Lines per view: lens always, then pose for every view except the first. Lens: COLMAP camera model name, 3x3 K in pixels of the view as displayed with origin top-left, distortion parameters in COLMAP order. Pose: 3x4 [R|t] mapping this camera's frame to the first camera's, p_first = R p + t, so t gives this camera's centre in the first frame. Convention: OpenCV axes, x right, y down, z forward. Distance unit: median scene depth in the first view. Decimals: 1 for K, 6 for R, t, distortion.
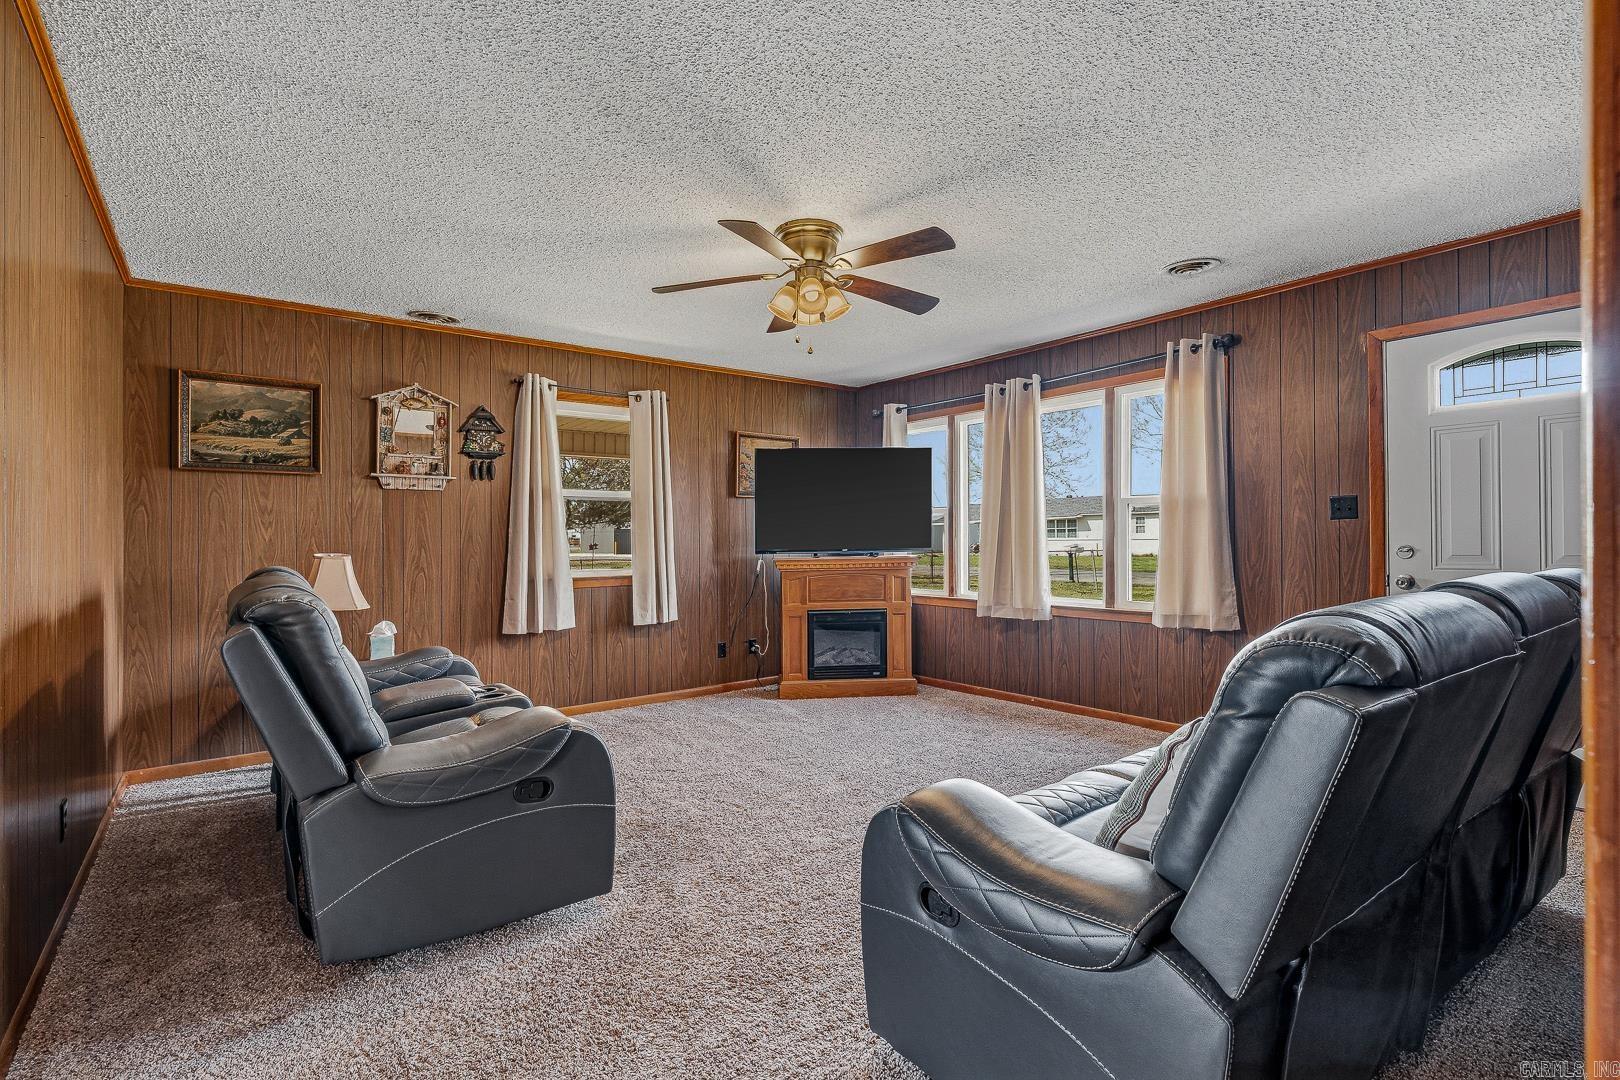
lens RADIAL K [[742.1, 0, 810.0], [0, 742.1, 540.0], [0, 0, 1]] dist [-0.001103, 0.000033]
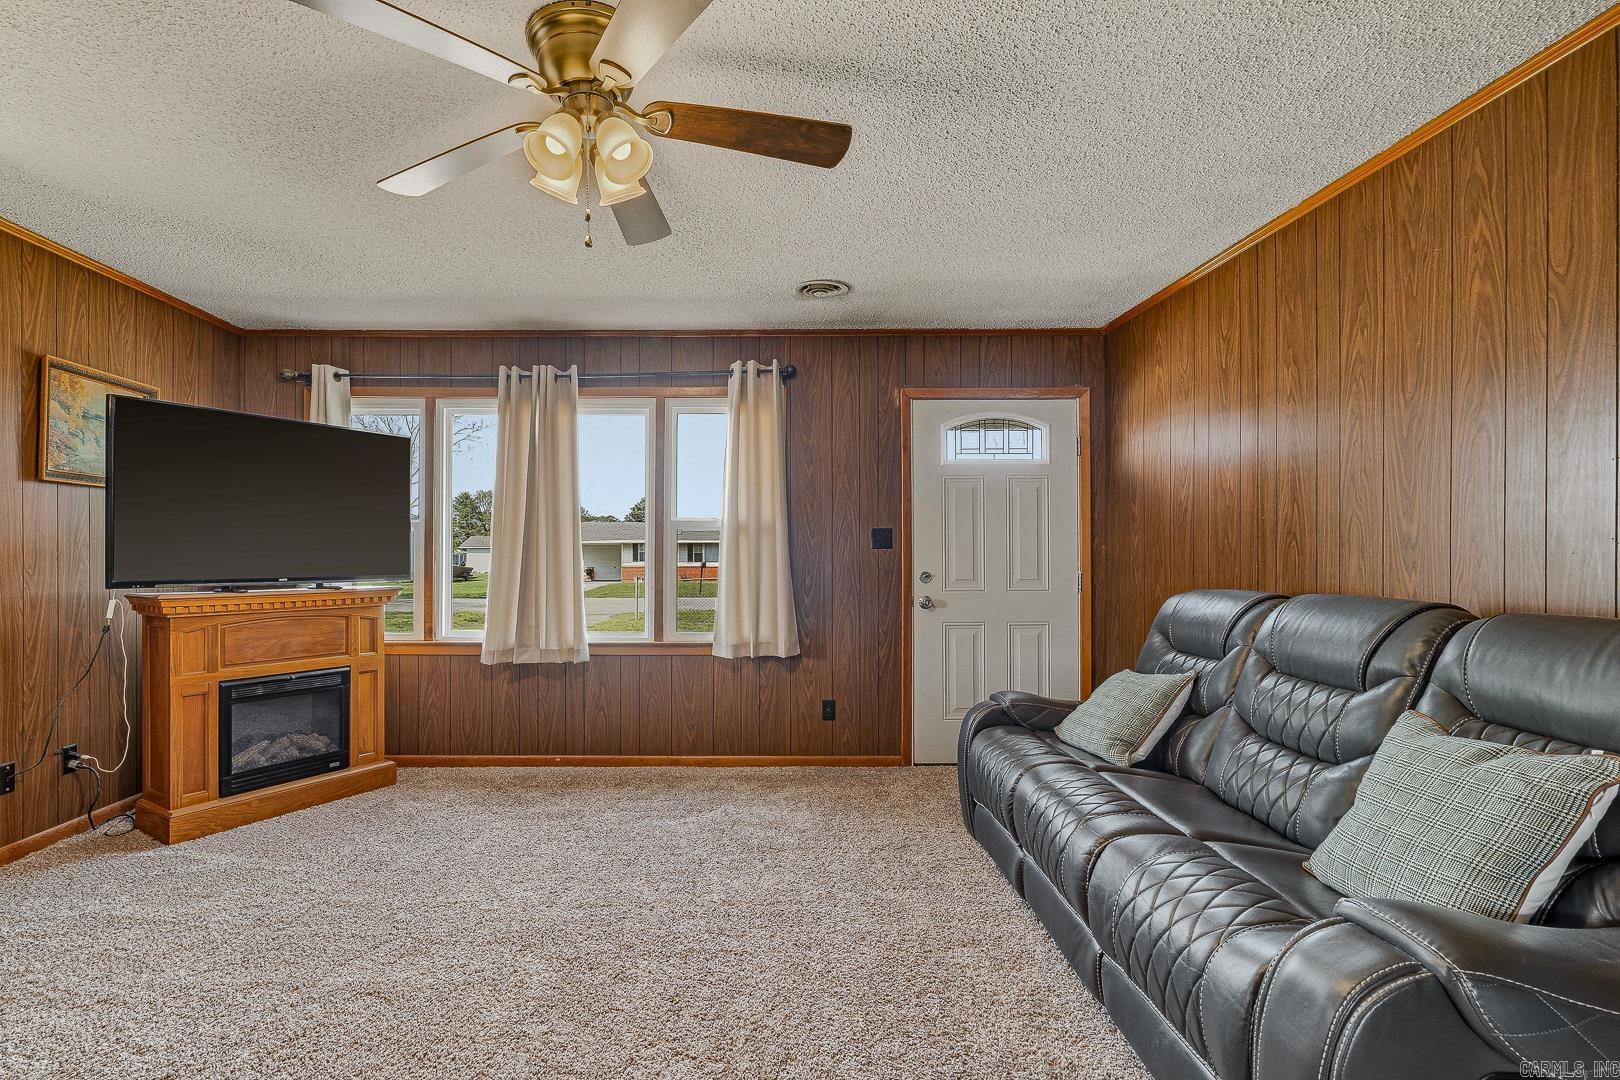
lens RADIAL K [[758.0, 0, 721.7], [0, 758.0, 564.7], [0, 0, 1]] dist [0.002045, 0.000917]
pose [[0.630020, 0.005540, 0.776559, -0.223265], [-0.006286, 0.999978, -0.002034, -0.000181], [-0.776554, -0.003600, 0.630041, 0.303163]]
